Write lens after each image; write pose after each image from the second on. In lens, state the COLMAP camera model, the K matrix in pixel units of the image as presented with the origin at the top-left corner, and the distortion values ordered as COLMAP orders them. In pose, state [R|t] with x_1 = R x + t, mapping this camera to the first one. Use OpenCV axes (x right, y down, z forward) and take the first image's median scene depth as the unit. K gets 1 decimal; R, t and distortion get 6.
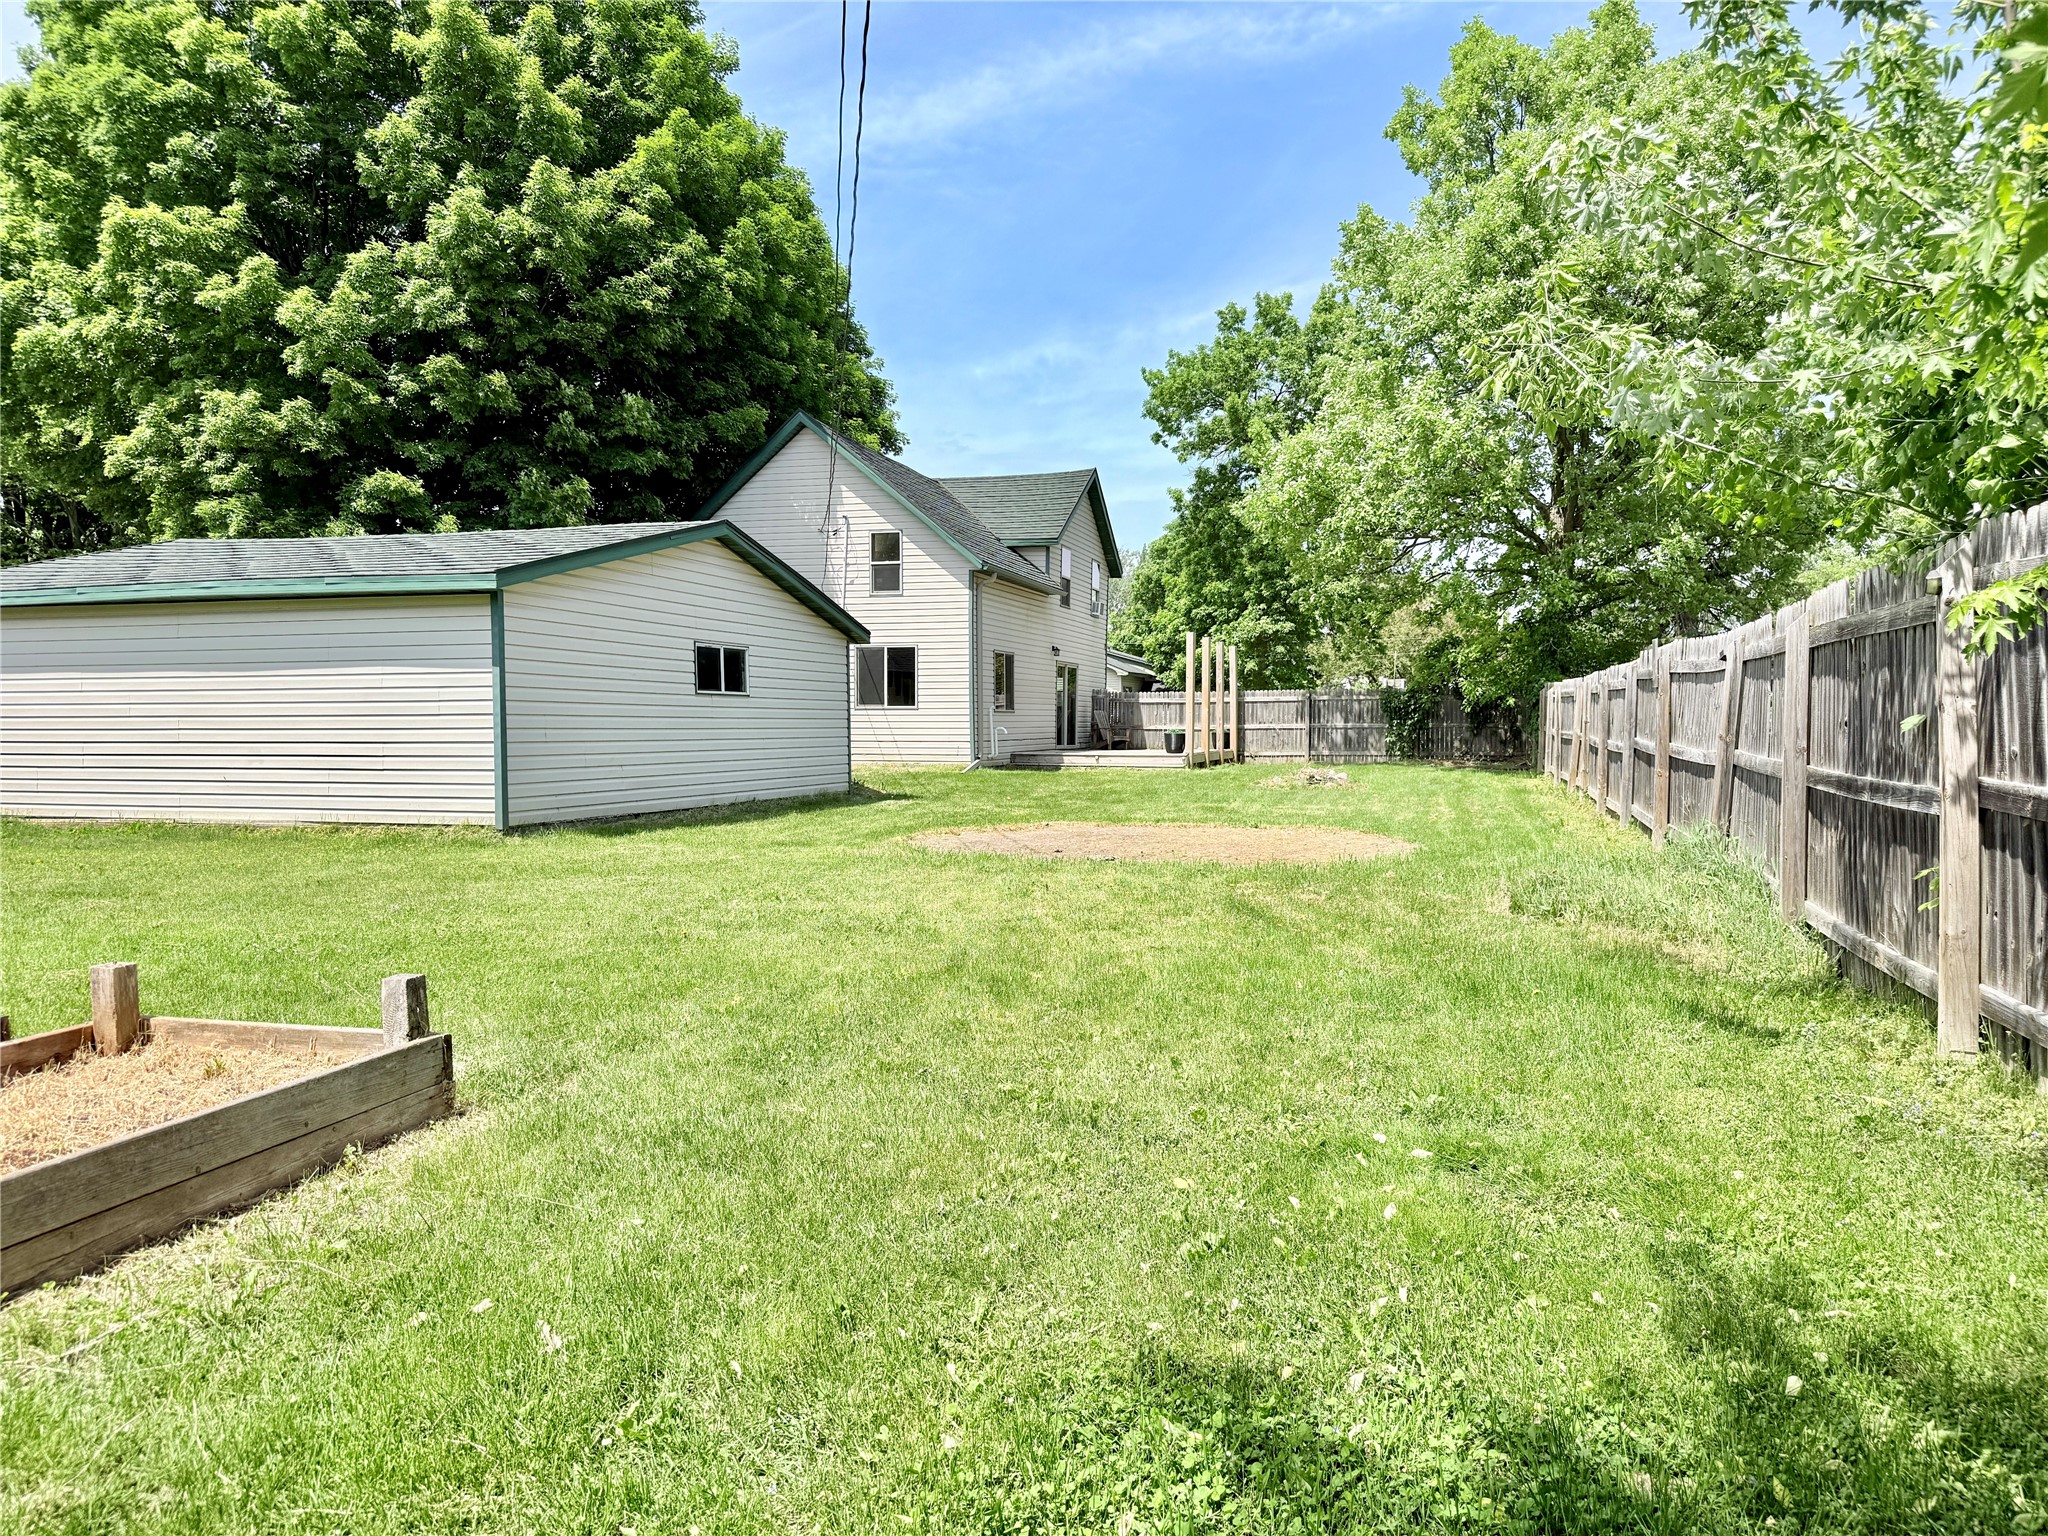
lens RADIAL K [[1357.2, 0, 1012.3], [0, 1357.2, 777.8], [0, 0, 1]] dist [0.131898, -0.167552]
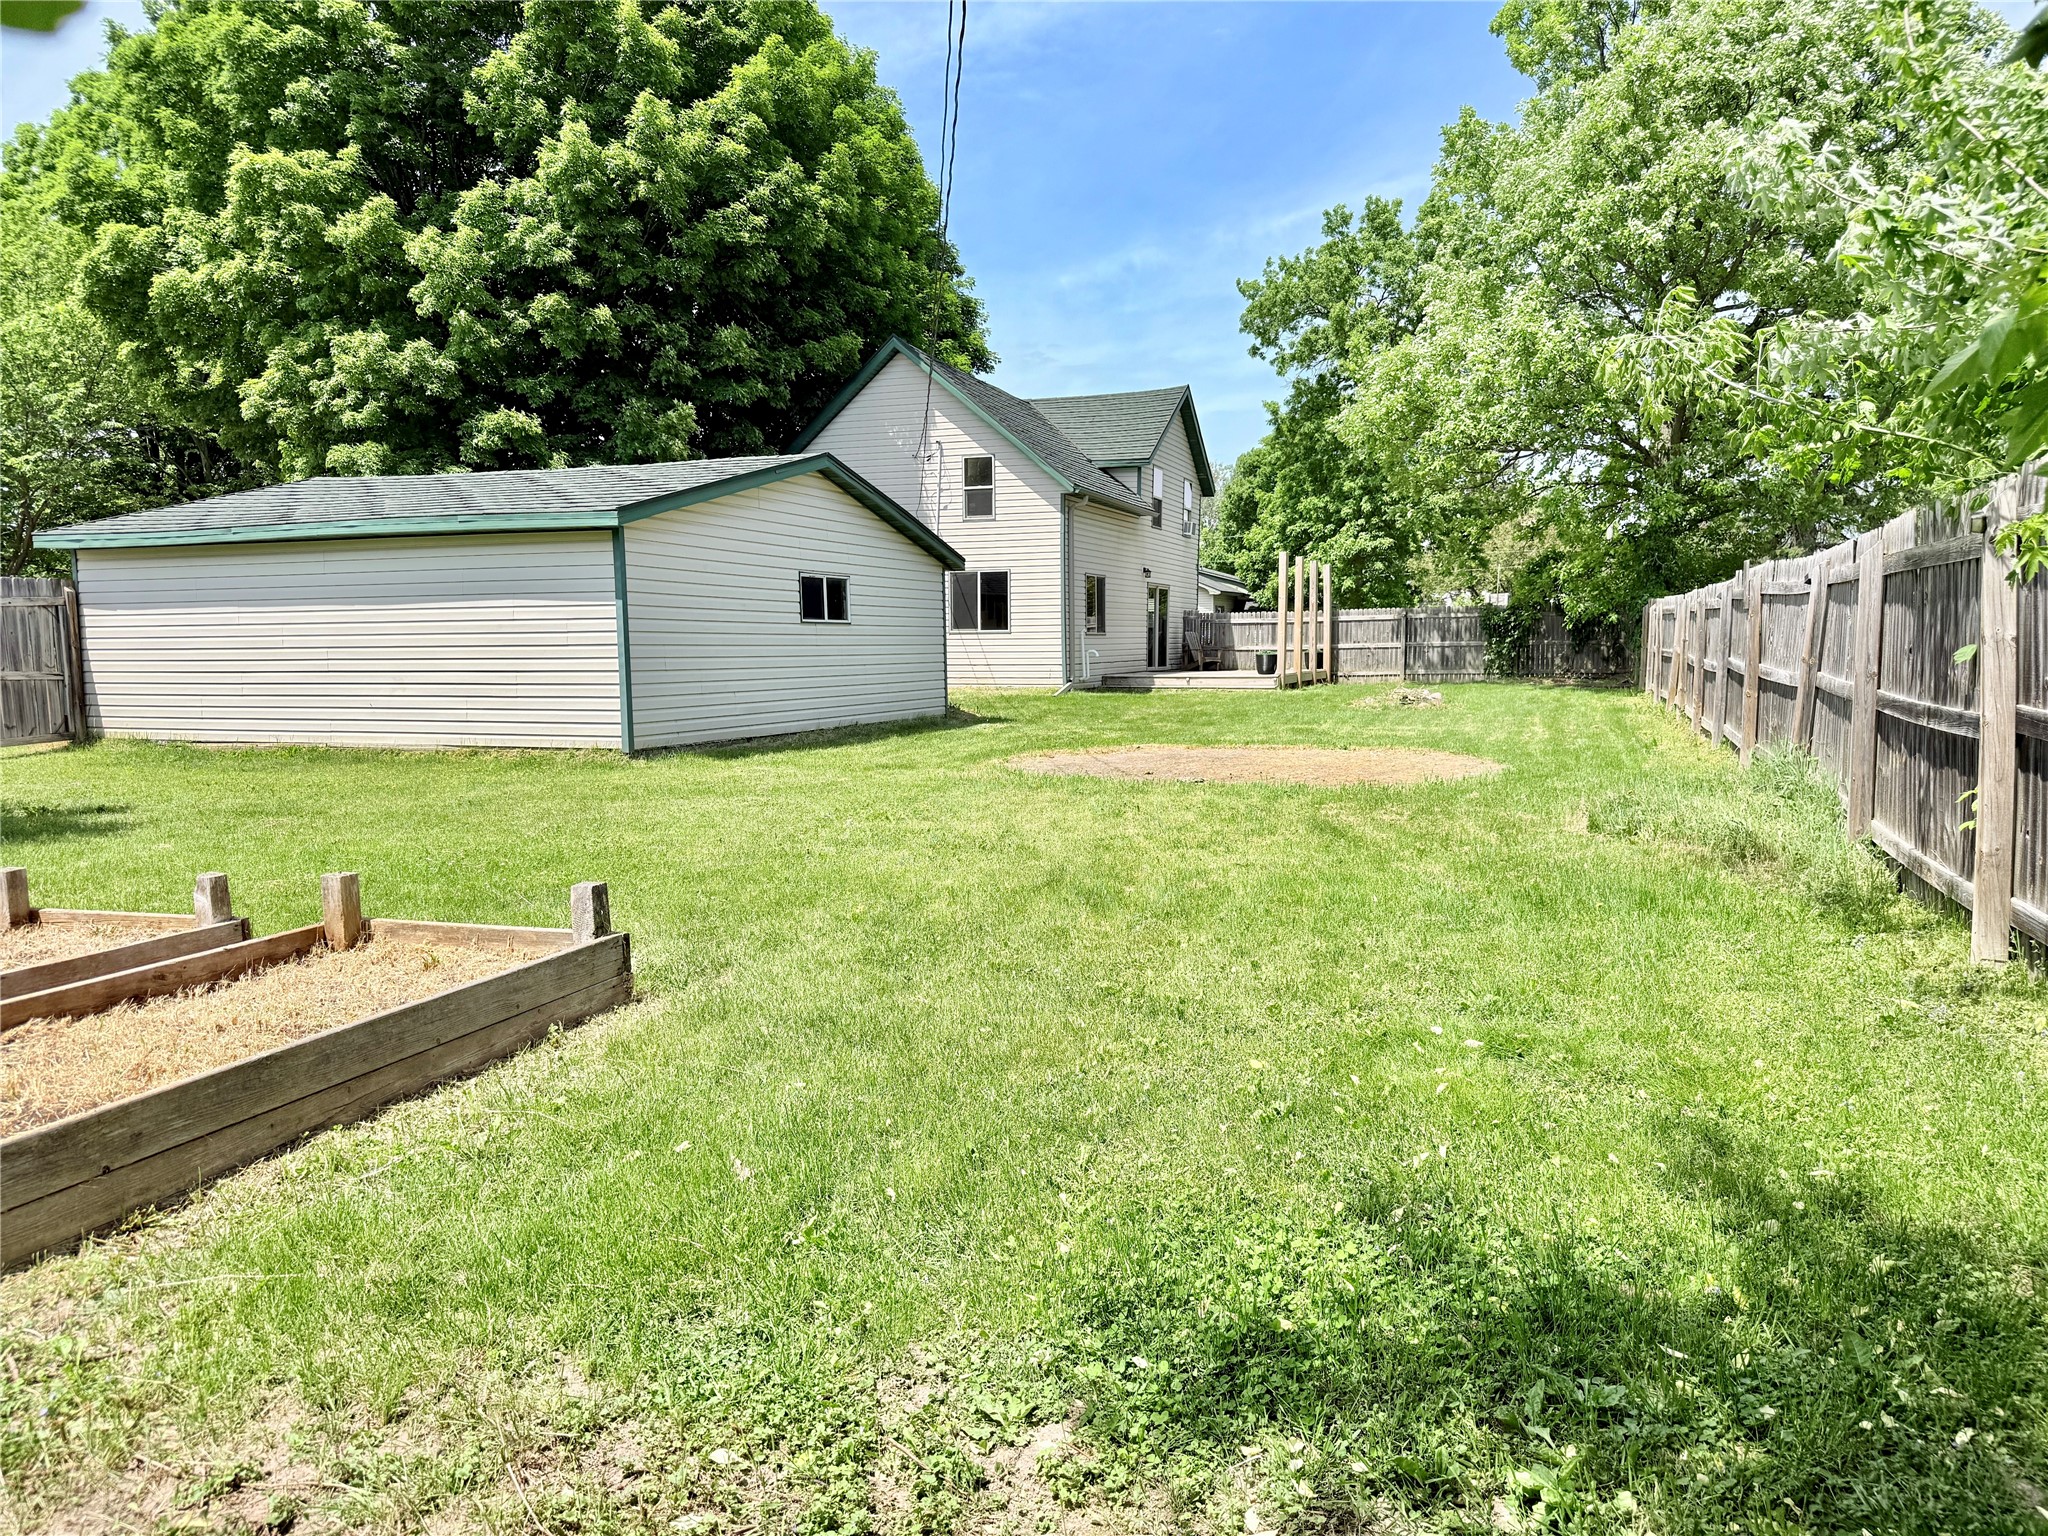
lens RADIAL K [[1357.2, 0, 1012.3], [0, 1357.2, 777.8], [0, 0, 1]] dist [0.131898, -0.167552]
pose [[0.997780, -0.001591, -0.066577, -0.000782], [0.005514, 0.998255, 0.058795, -0.002227], [0.066367, -0.059032, 0.996047, -0.022593]]
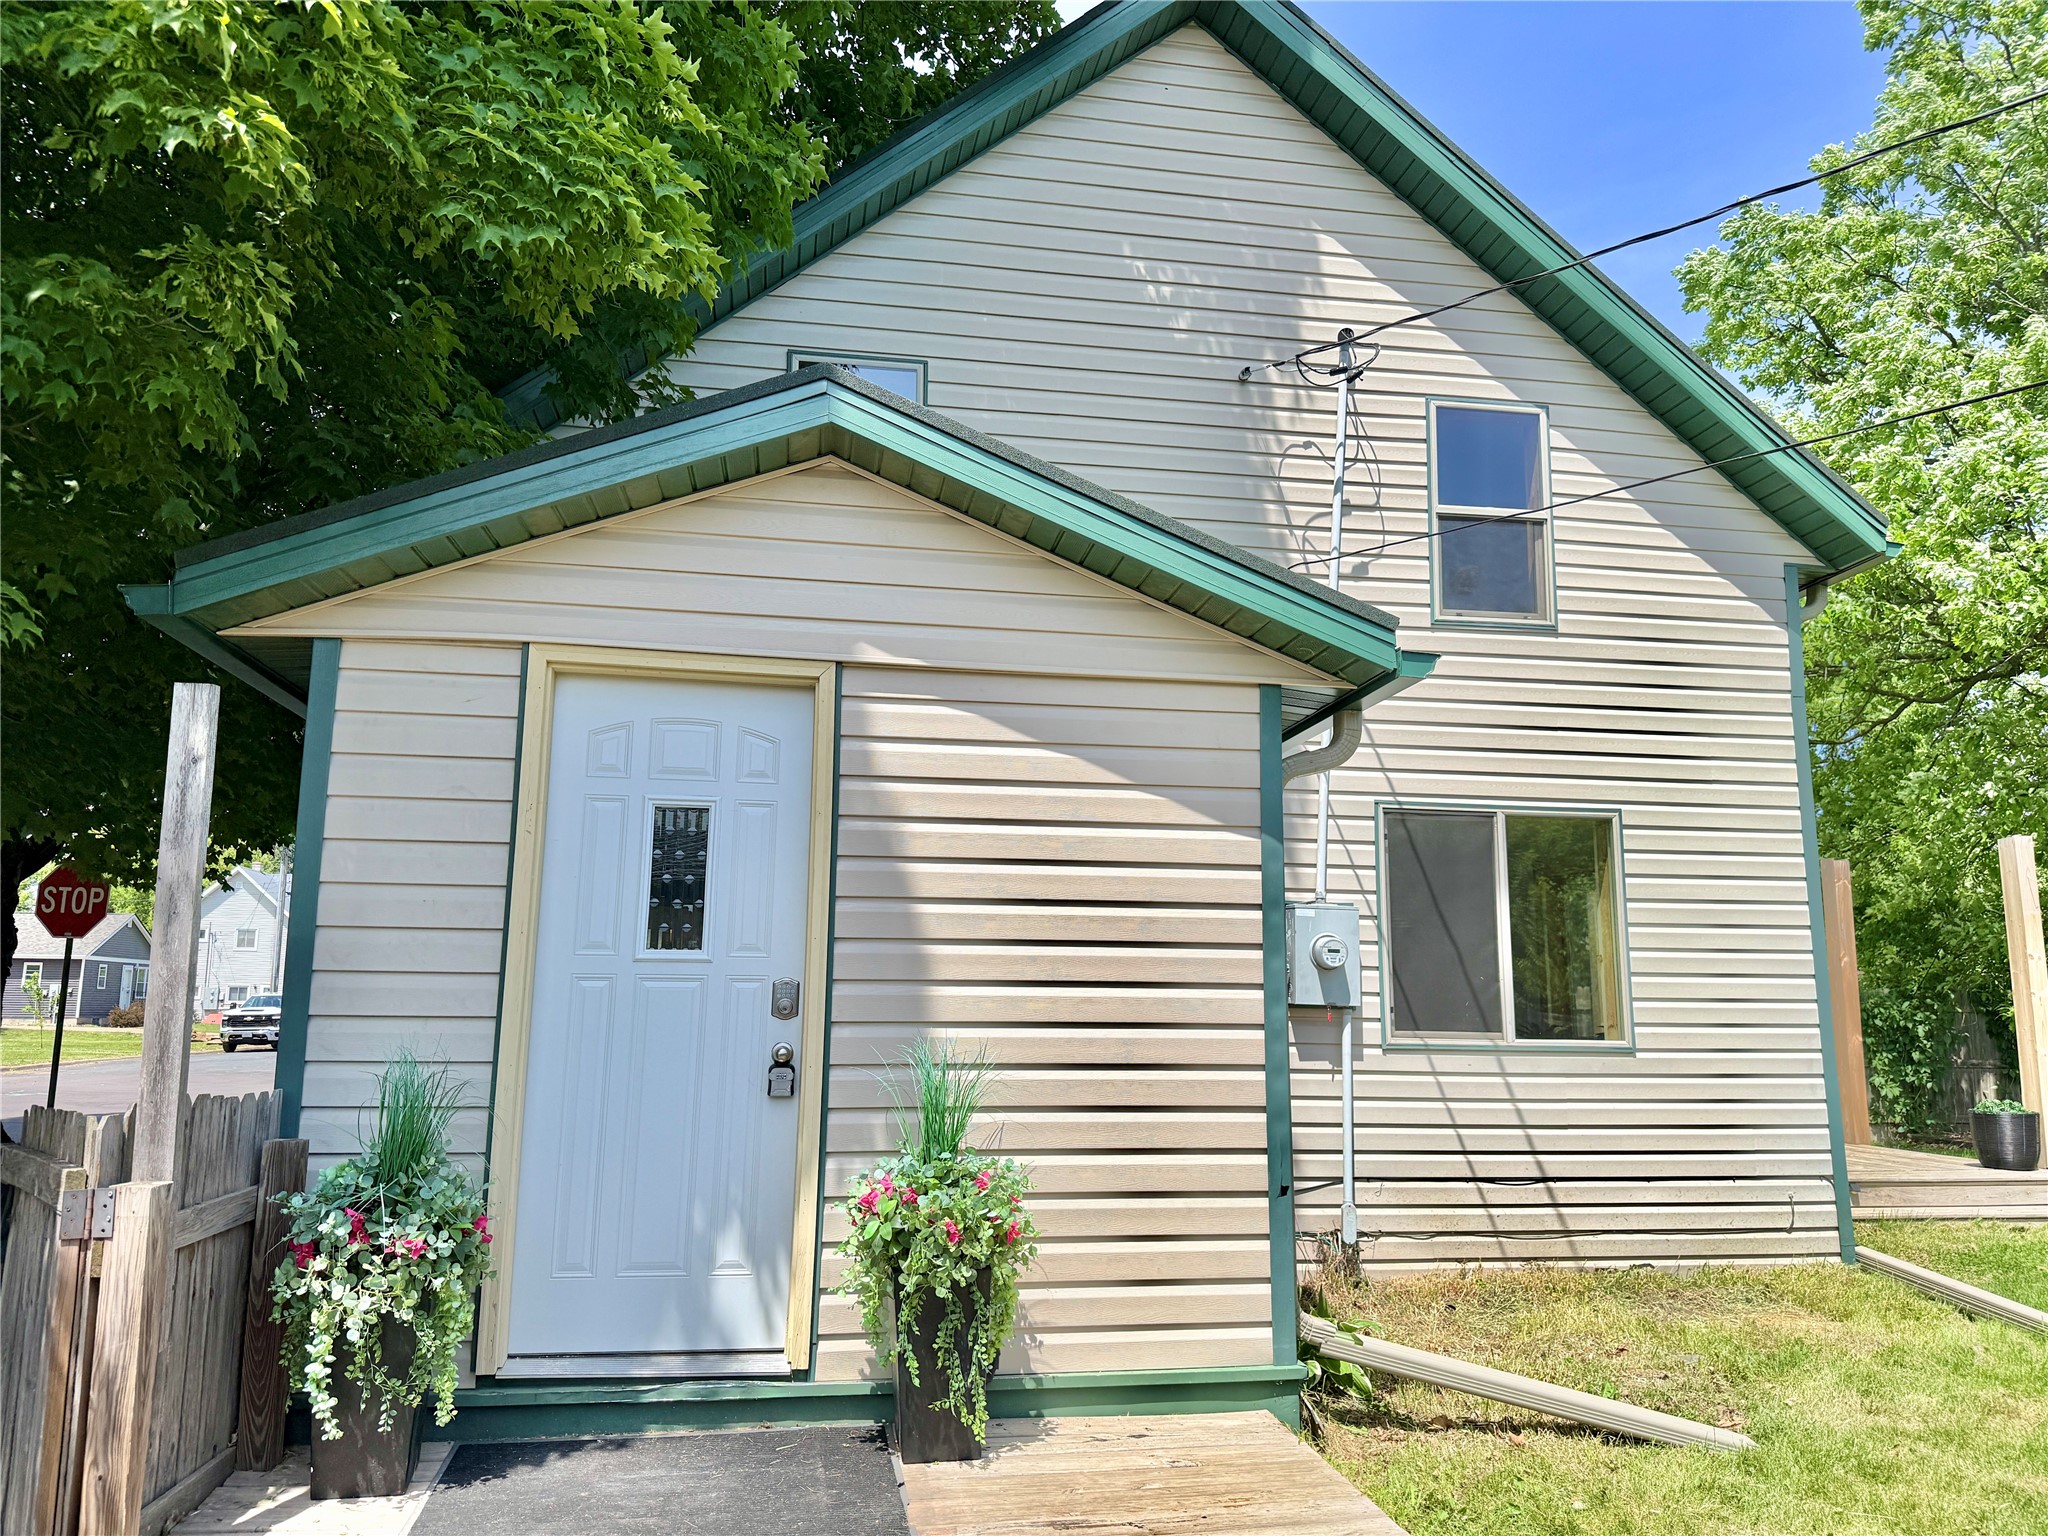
lens RADIAL K [[1438.2, 0, 1024.0], [0, 1438.2, 768.0], [0, 0, 1]] dist [0.071805, -0.107546]
pose [[0.897481, 0.081077, 0.433536, -0.324470], [0.007514, 0.980005, -0.198830, -0.053378], [-0.440988, 0.181704, 0.878927, 0.857061]]
